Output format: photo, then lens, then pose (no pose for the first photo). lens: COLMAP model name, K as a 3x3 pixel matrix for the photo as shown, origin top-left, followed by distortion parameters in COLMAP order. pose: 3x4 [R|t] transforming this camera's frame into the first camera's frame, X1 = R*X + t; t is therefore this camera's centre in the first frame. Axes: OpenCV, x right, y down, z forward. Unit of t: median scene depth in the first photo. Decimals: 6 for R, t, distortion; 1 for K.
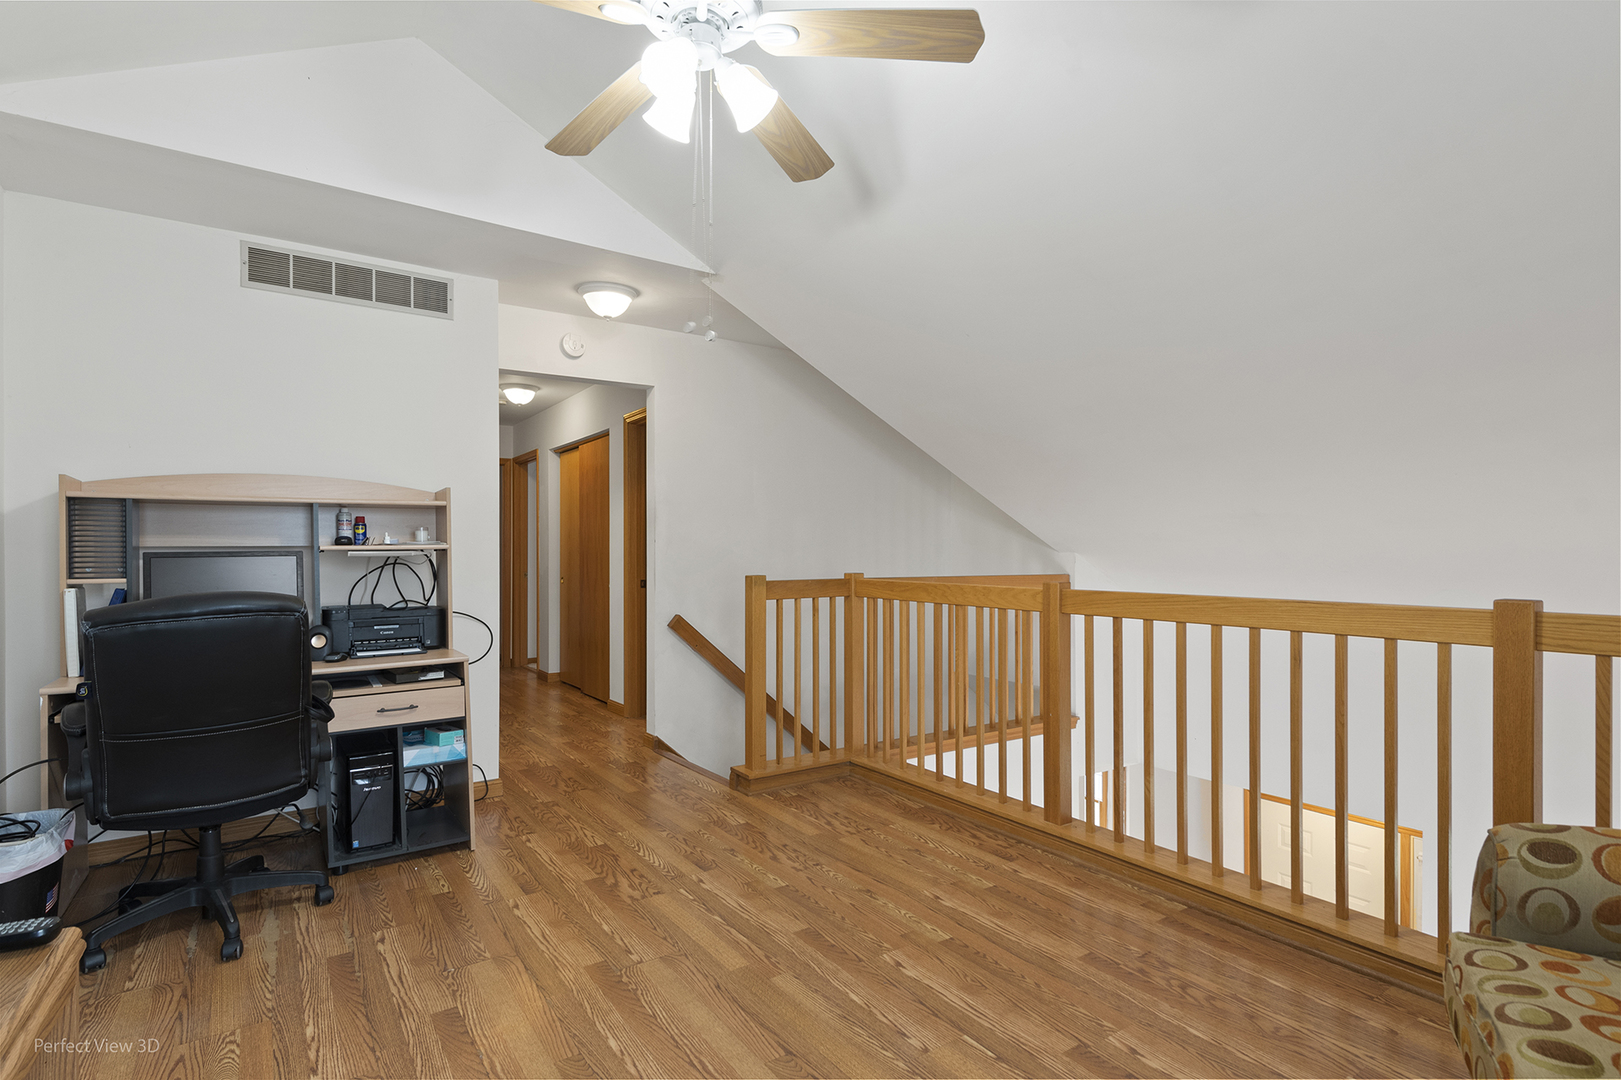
lens RADIAL K [[804.4, 0, 797.2], [0, 804.4, 547.1], [0, 0, 1]] dist [-0.003582, -0.000534]
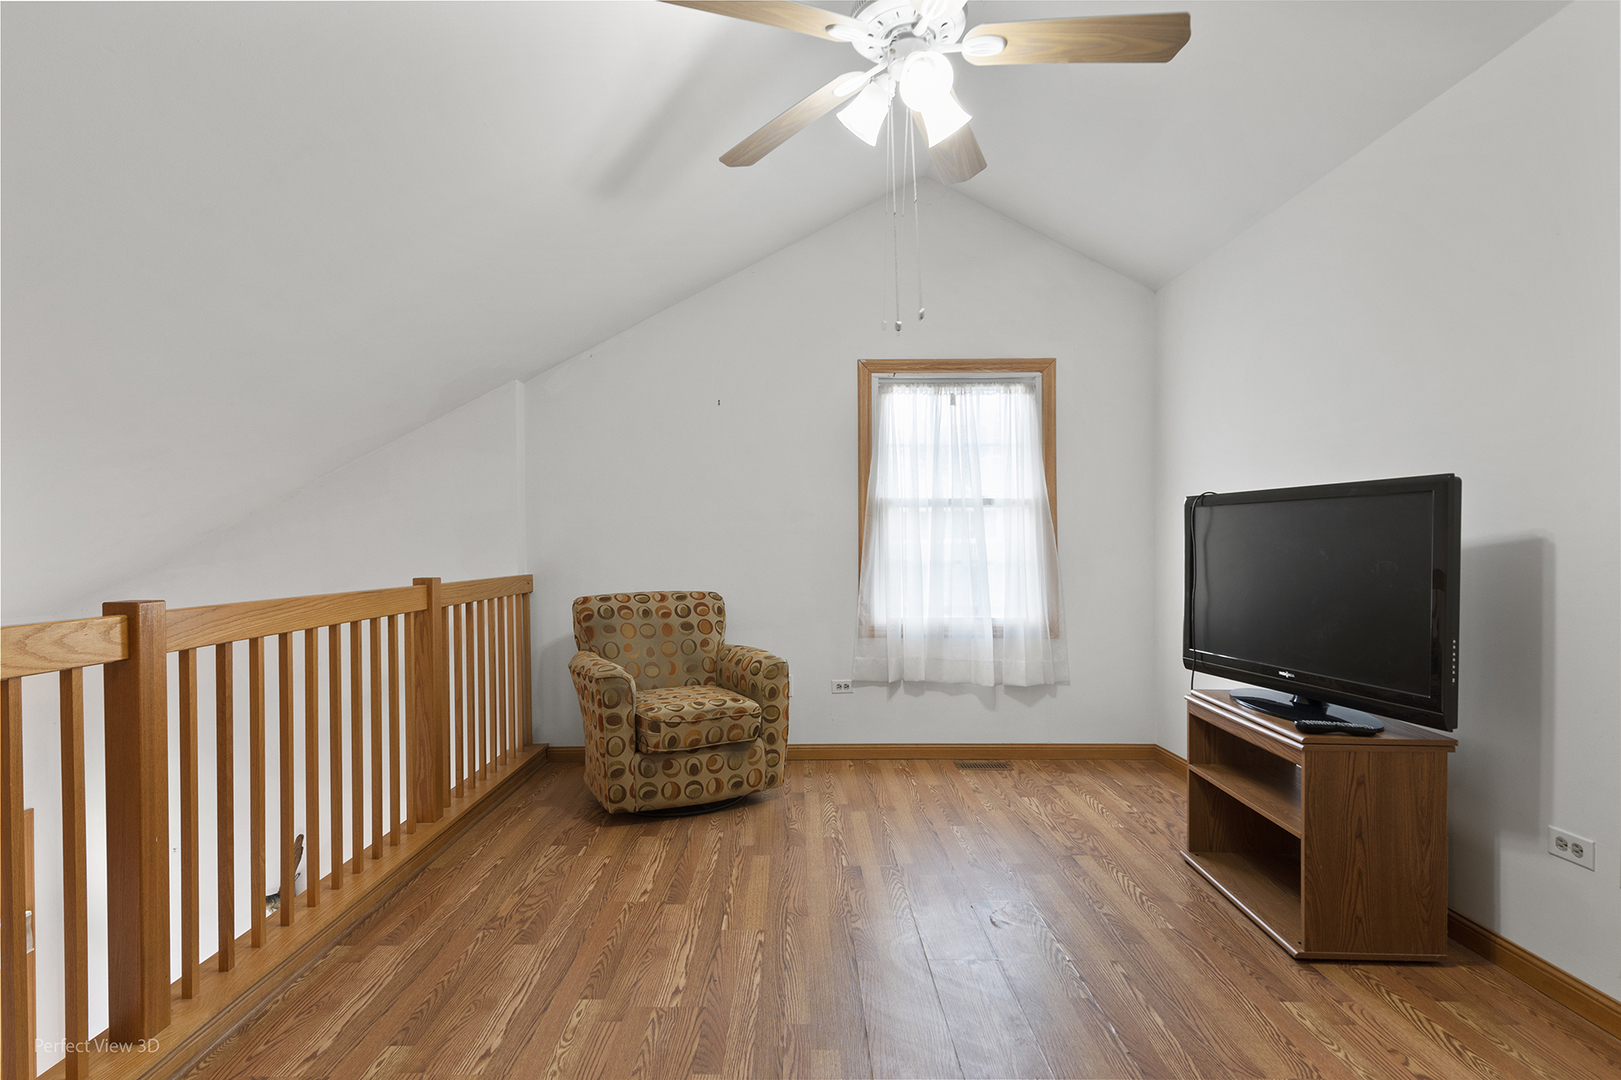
lens RADIAL K [[804.4, 0, 798.7], [0, 804.4, 546.5], [0, 0, 1]] dist [-0.003582, -0.000534]
pose [[-0.834535, 0.006984, 0.550910, -0.492565], [0.004858, 0.999974, -0.005318, 0.016164], [-0.550933, -0.001761, -0.834548, 1.669656]]
